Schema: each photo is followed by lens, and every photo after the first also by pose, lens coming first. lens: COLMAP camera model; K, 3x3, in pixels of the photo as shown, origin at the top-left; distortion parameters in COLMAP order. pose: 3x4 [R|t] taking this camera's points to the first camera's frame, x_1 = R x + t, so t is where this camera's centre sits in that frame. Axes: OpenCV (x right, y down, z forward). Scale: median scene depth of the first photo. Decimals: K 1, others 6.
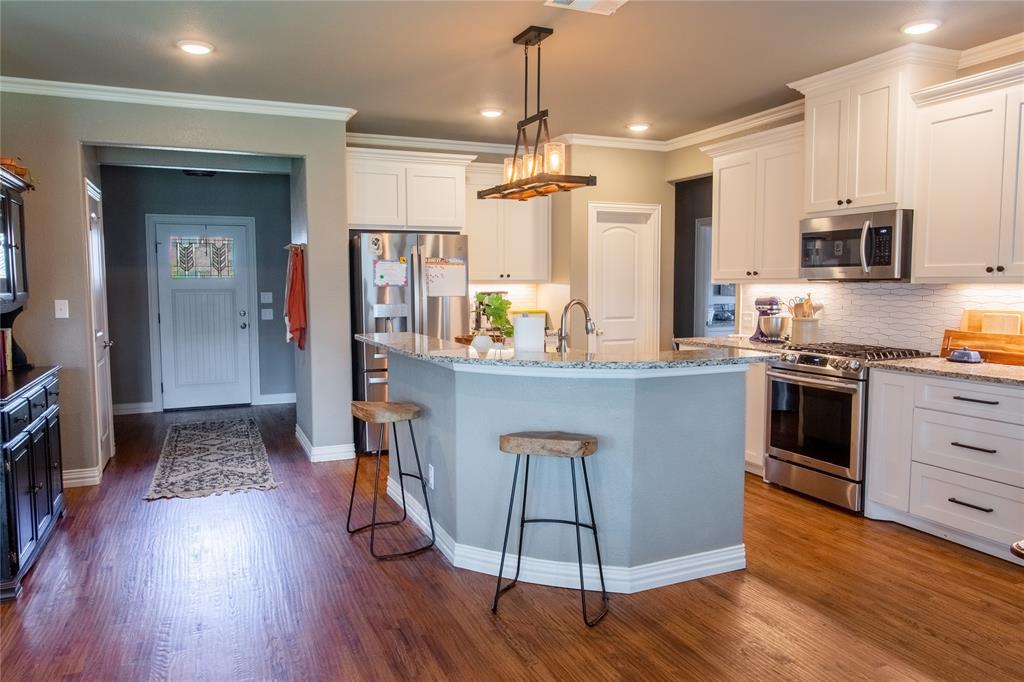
lens RADIAL K [[719.3, 0, 512.0], [0, 719.3, 341.0], [0, 0, 1]] dist [-0.001901, -0.000887]
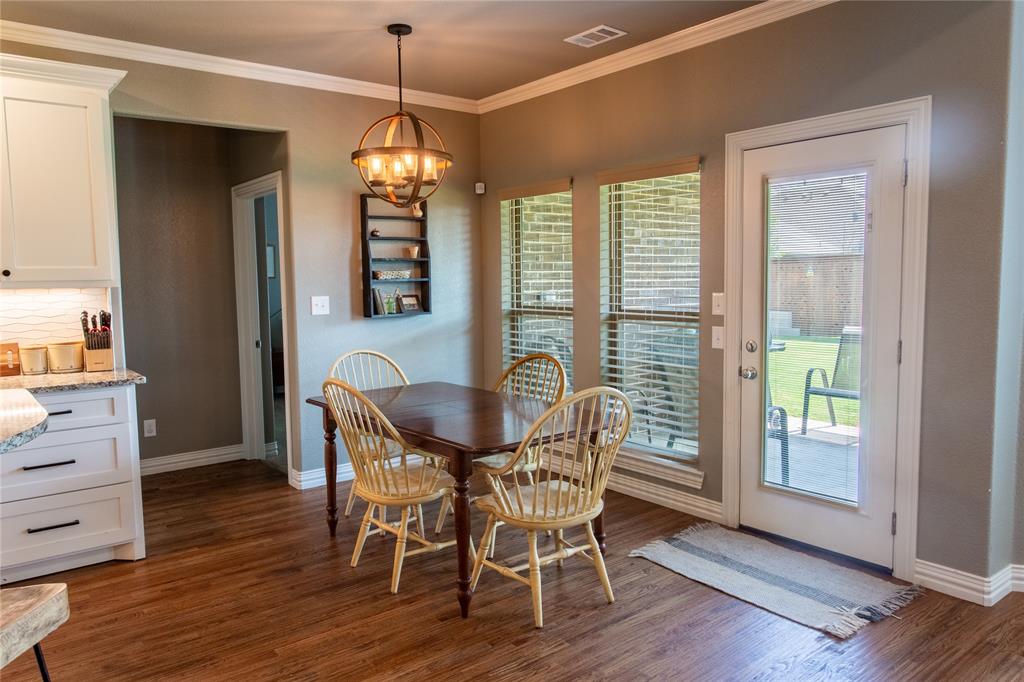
lens RADIAL K [[719.3, 0, 512.0], [0, 719.3, 341.0], [0, 0, 1]] dist [-0.001901, -0.000887]
pose [[-0.240446, -0.078627, 0.967473, -0.414154], [0.100029, 0.989400, 0.105269, -0.051590], [-0.965495, 0.122087, -0.230032, 0.658907]]
